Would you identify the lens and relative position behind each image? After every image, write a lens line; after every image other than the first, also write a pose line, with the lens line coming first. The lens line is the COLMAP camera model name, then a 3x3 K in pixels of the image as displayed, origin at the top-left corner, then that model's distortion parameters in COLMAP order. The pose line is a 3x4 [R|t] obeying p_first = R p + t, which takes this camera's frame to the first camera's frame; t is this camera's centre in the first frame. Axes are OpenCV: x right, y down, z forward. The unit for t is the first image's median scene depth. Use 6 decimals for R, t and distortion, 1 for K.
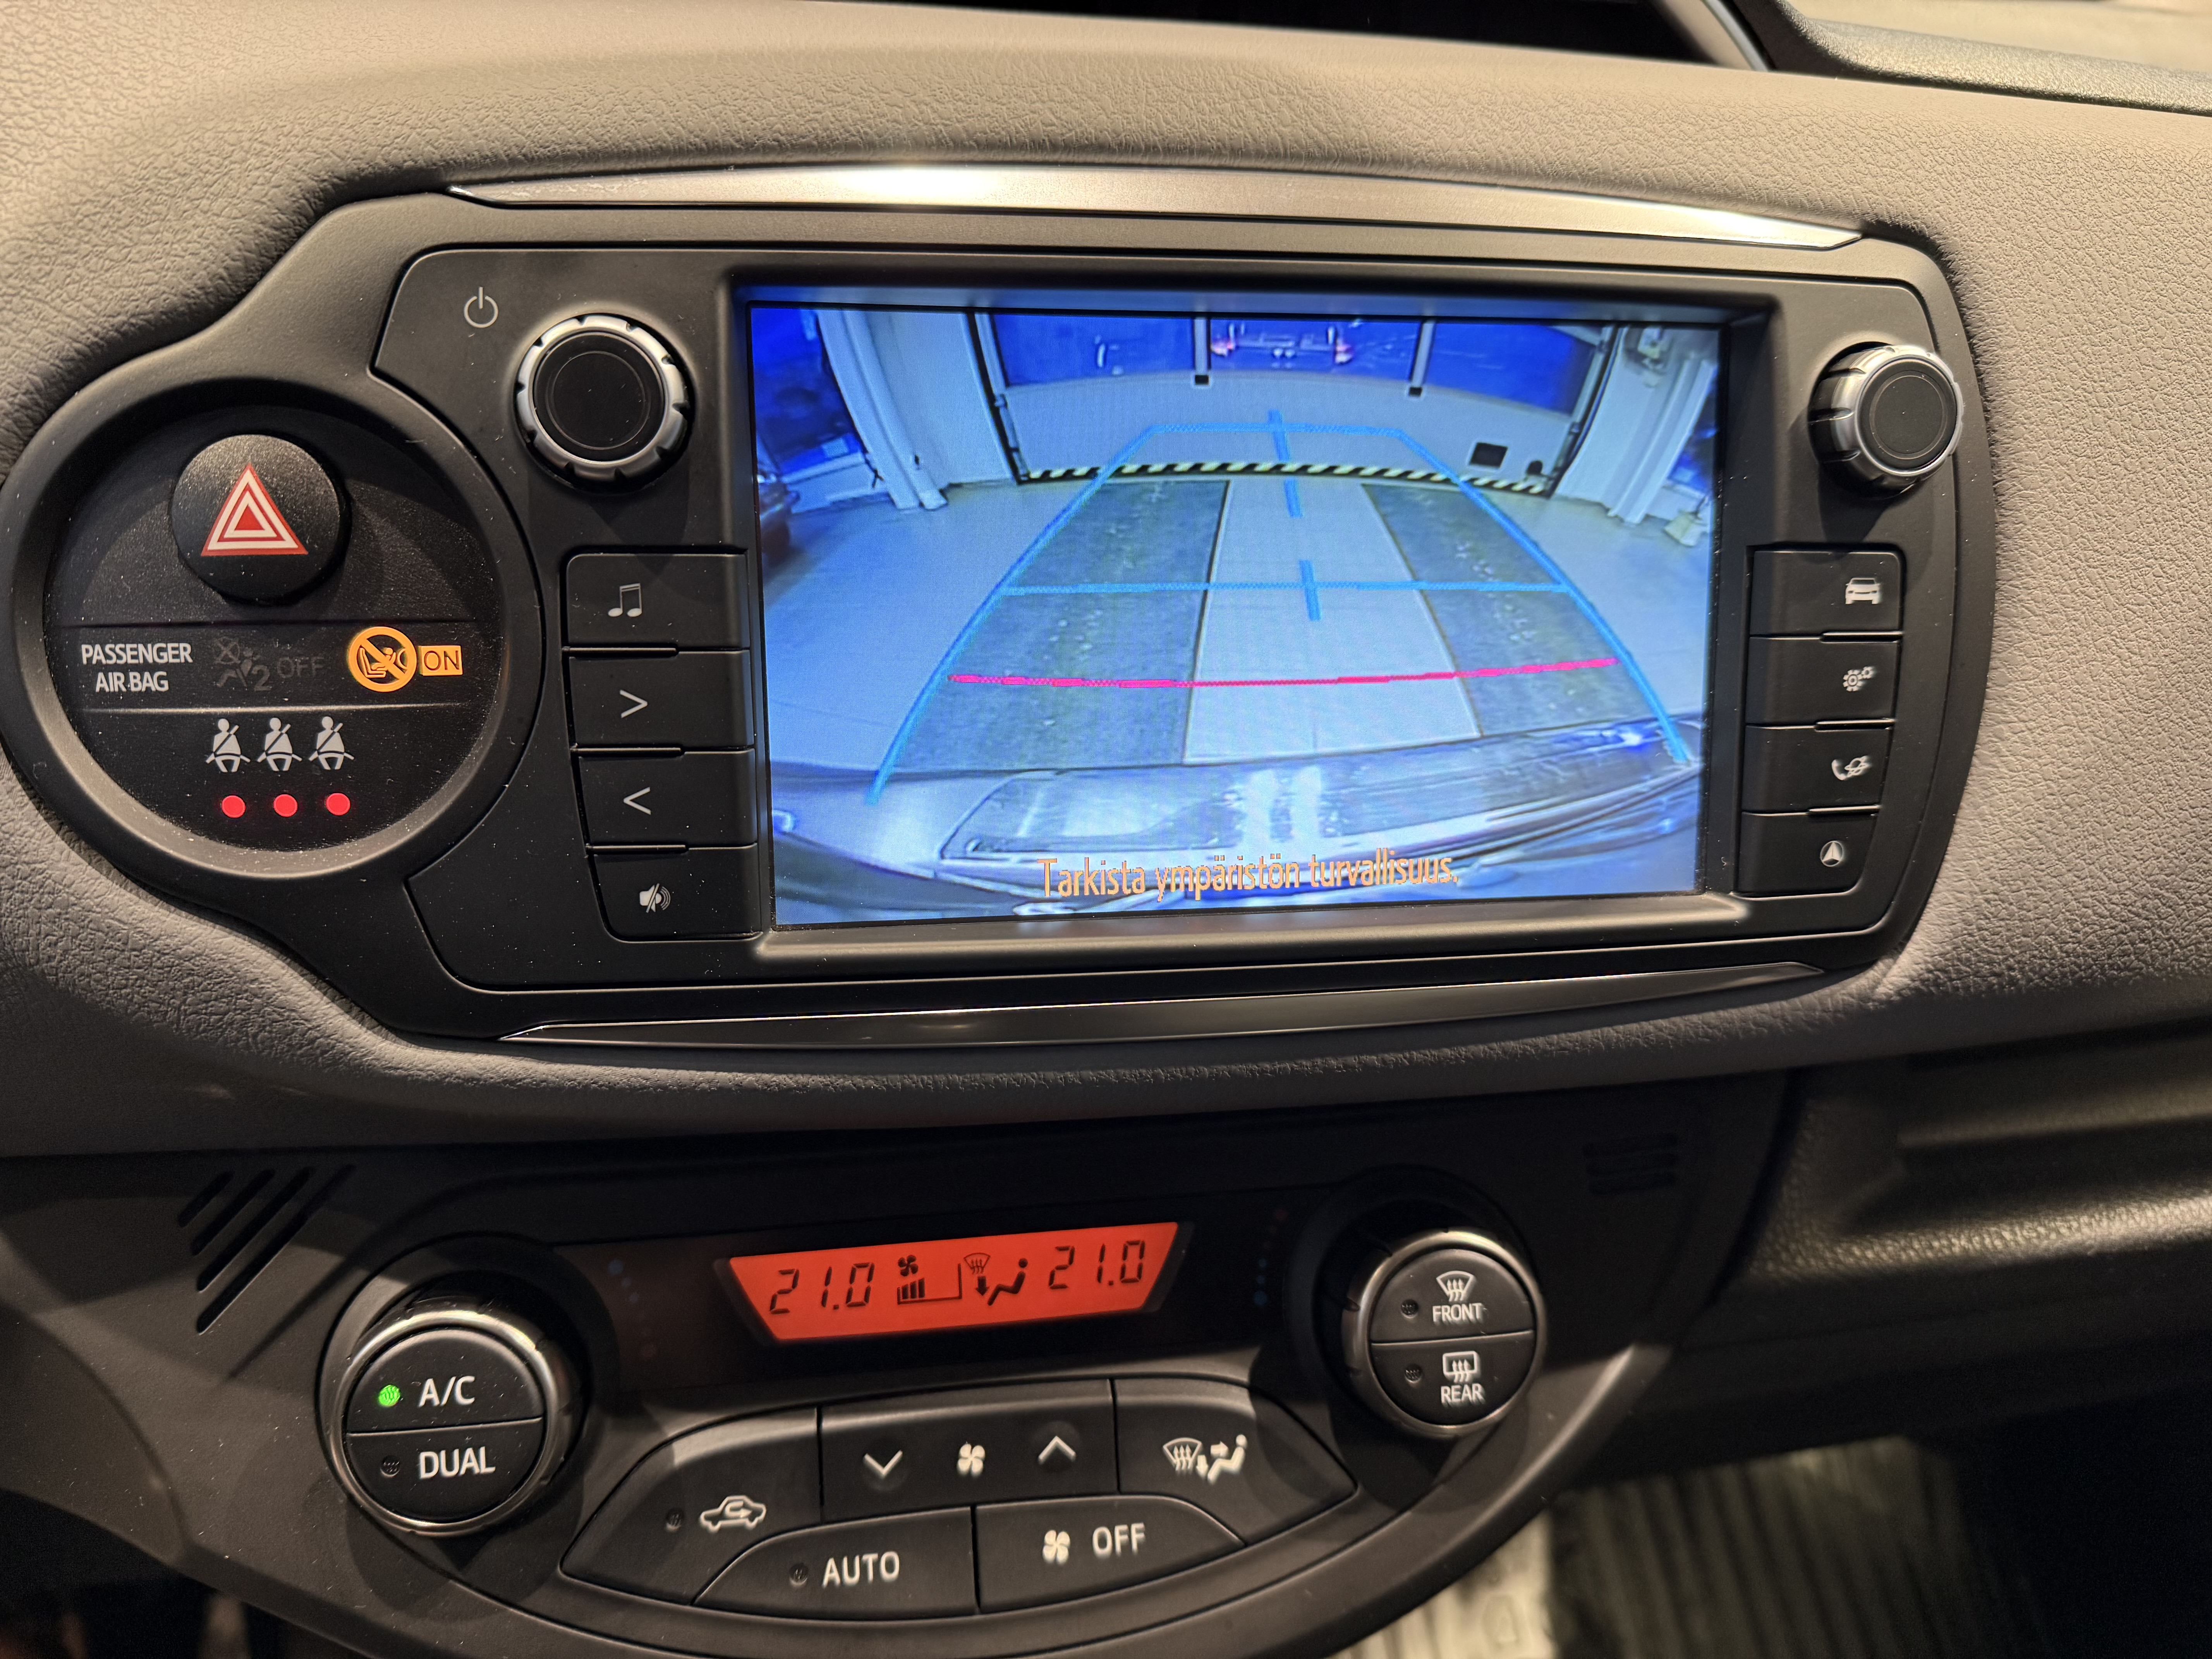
lens RADIAL K [[1555.7, 0, 1106.9], [0, 1555.7, 815.8], [0, 0, 1]] dist [-0.002447, -0.013678]
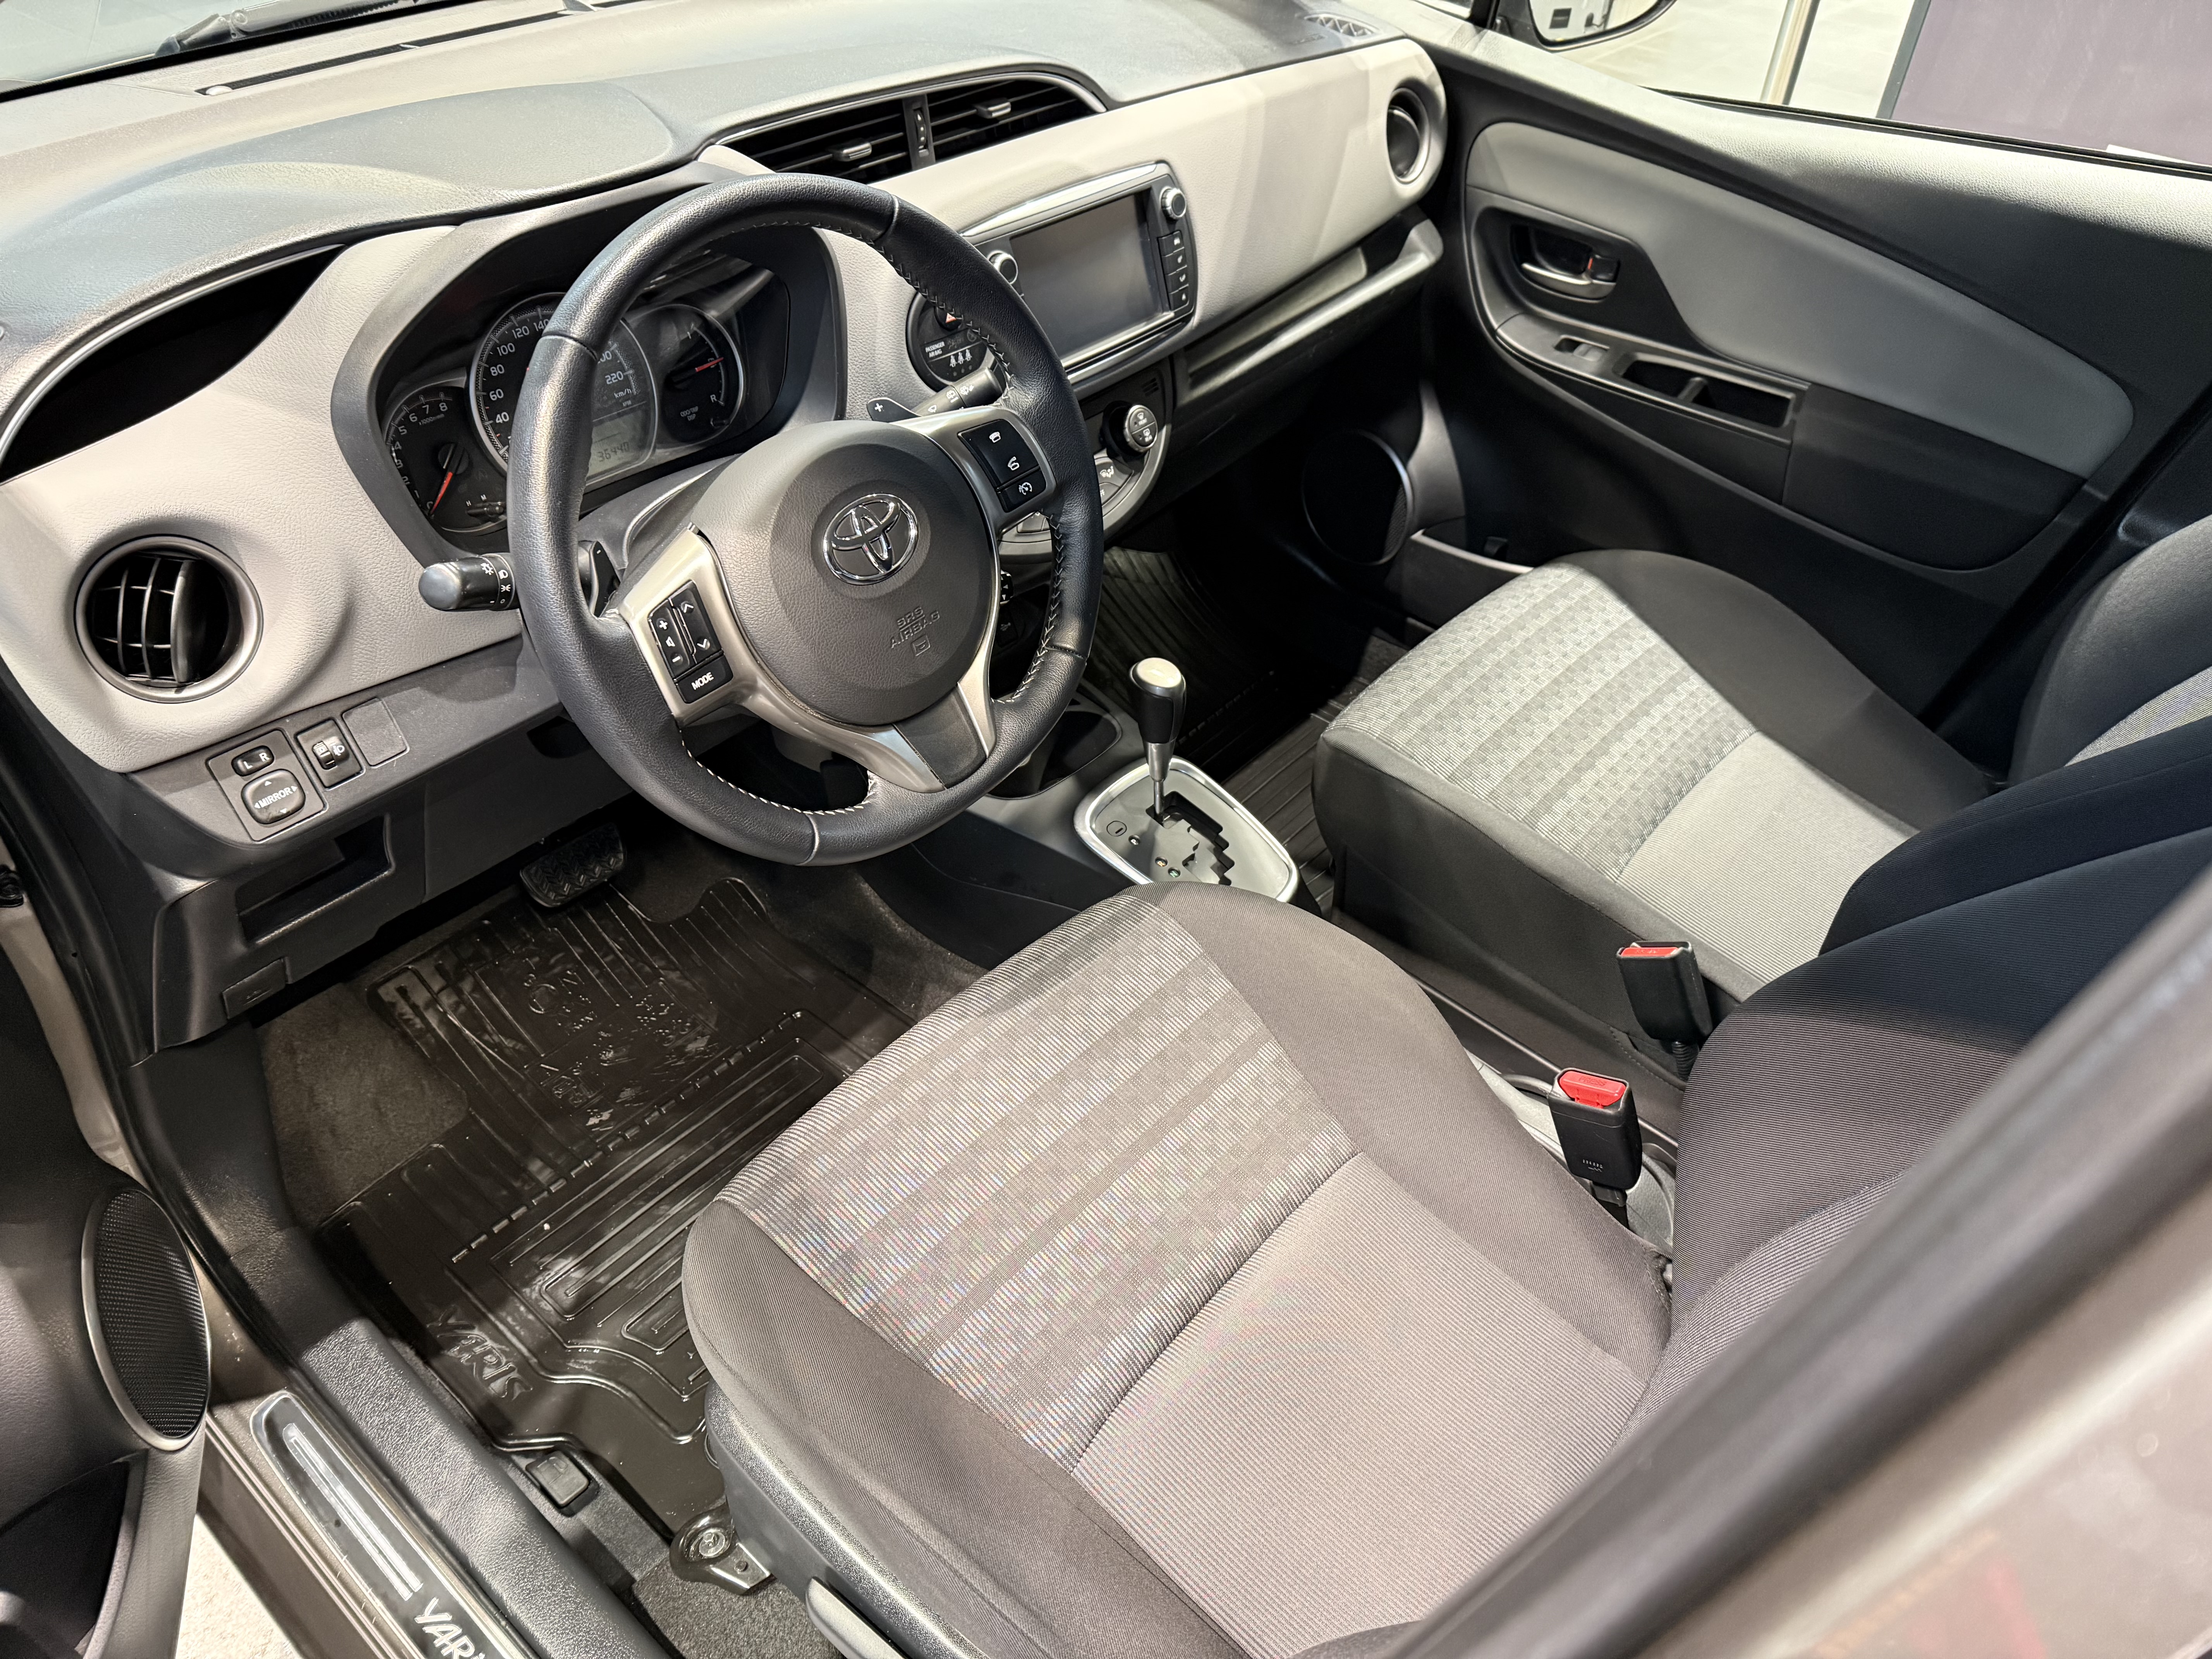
lens RADIAL K [[1555.7, 0, 1090.7], [0, 1555.7, 824.6], [0, 0, 1]] dist [-0.002447, -0.013678]
pose [[0.753279, -0.434393, 0.493836, -2.984453], [0.288307, 0.892957, 0.345698, -0.277826], [-0.591143, -0.118031, 0.797884, -3.021660]]
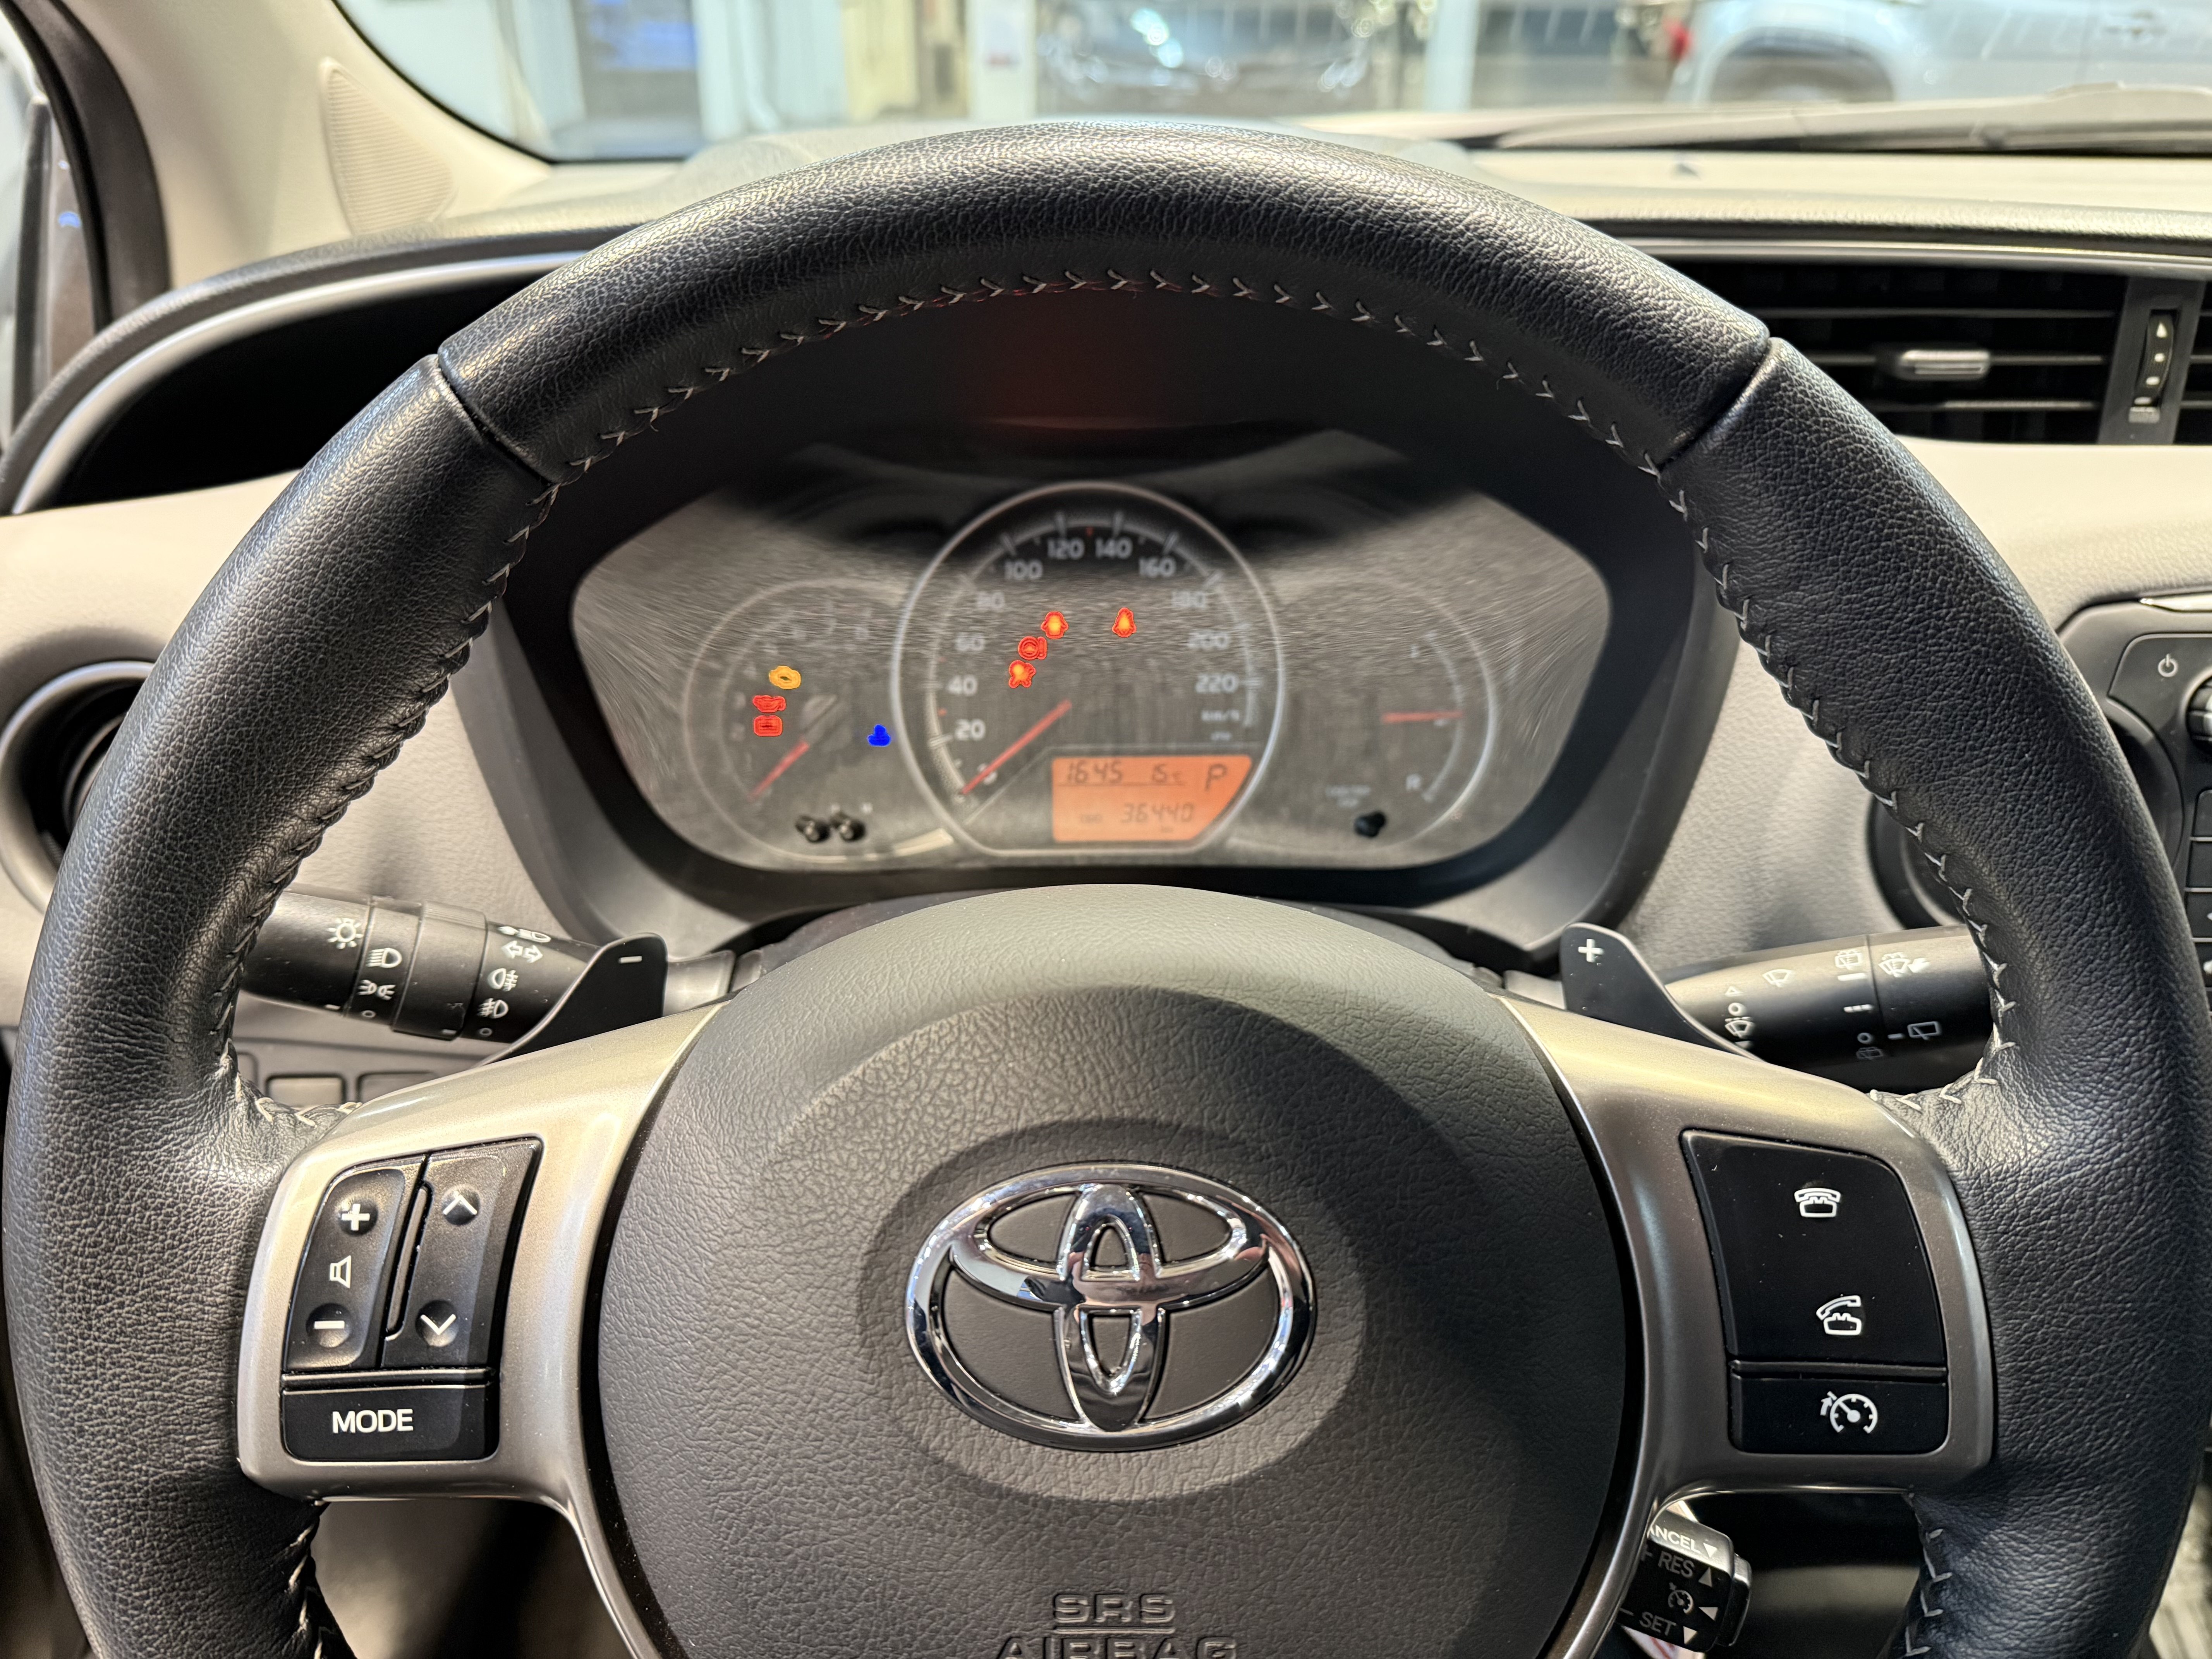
lens RADIAL K [[1555.7, 0, 1126.4], [0, 1555.7, 817.2], [0, 0, 1]] dist [-0.002447, -0.013678]
pose [[0.994402, 0.012031, -0.104975, -1.304428], [-0.007558, 0.999050, 0.042908, -0.186177], [0.105391, -0.041874, 0.993549, -0.925079]]
